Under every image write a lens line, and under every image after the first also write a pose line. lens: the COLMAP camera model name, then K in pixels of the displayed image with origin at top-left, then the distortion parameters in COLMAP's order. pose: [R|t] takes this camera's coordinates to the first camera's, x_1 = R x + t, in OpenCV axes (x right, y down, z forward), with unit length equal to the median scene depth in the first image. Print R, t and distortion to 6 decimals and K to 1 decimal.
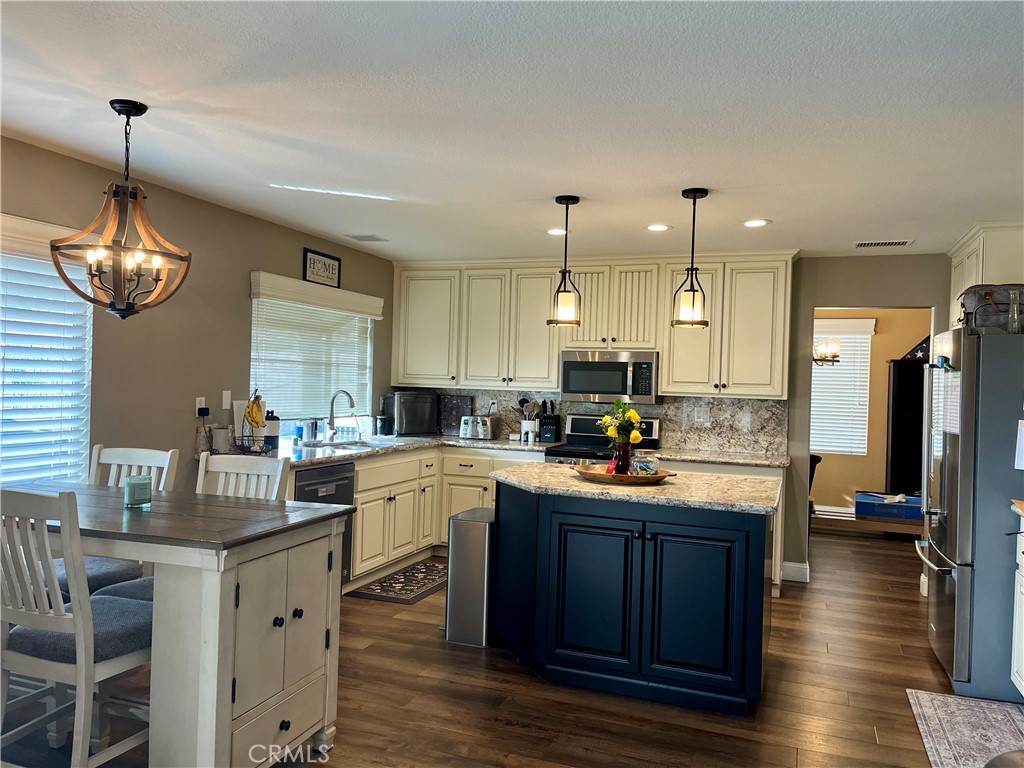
lens RADIAL K [[770.5, 0, 505.5], [0, 770.5, 389.3], [0, 0, 1]] dist [0.085362, -0.118689]
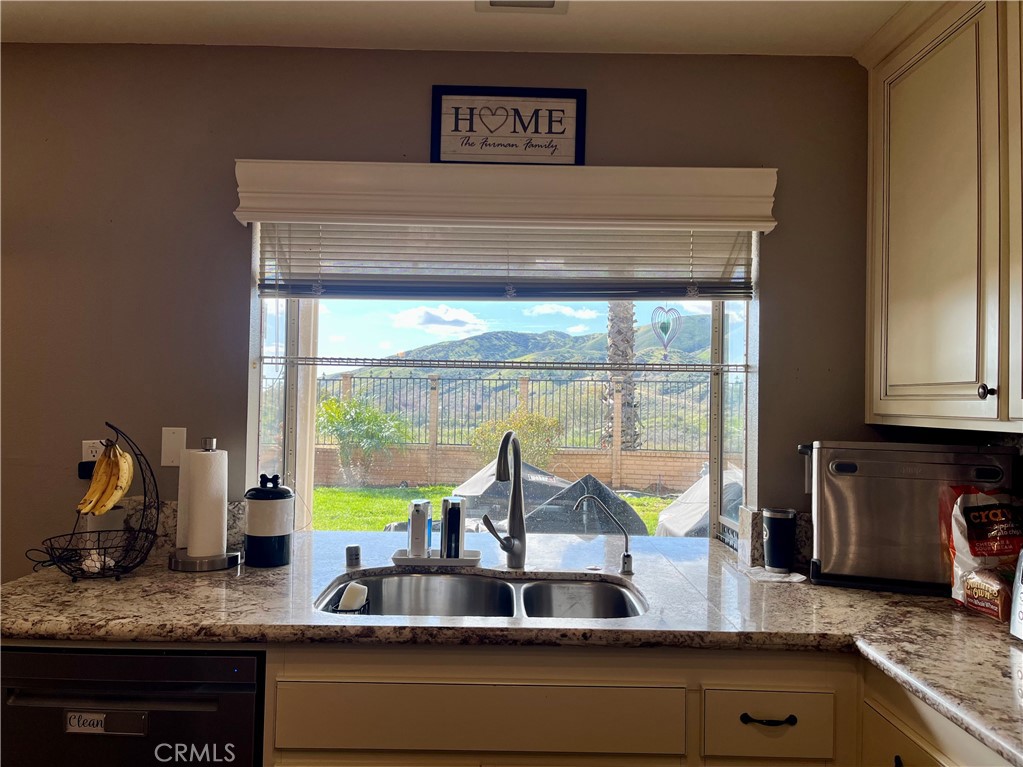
lens RADIAL K [[769.8, 0, 505.0], [0, 769.8, 388.8], [0, 0, 1]] dist [0.085362, -0.118689]
pose [[0.370988, -0.045228, -0.927536, 0.133356], [-0.014150, 0.998422, -0.054344, 0.001129], [0.928530, 0.033286, 0.369762, 0.886012]]
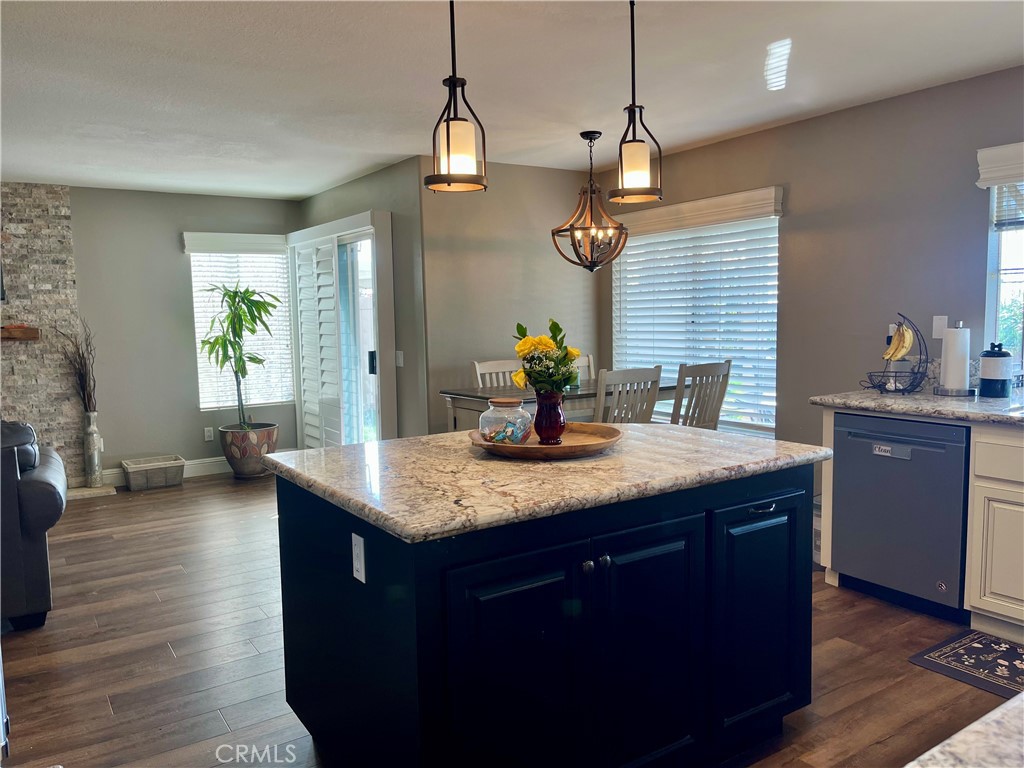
lens RADIAL K [[770.5, 0, 505.5], [0, 770.5, 389.3], [0, 0, 1]] dist [0.085362, -0.118689]
pose [[-0.583804, 0.052976, -0.810164, 0.489211], [-0.006094, 0.997555, 0.069620, 0.020722], [0.811872, 0.045582, -0.582054, 0.971230]]
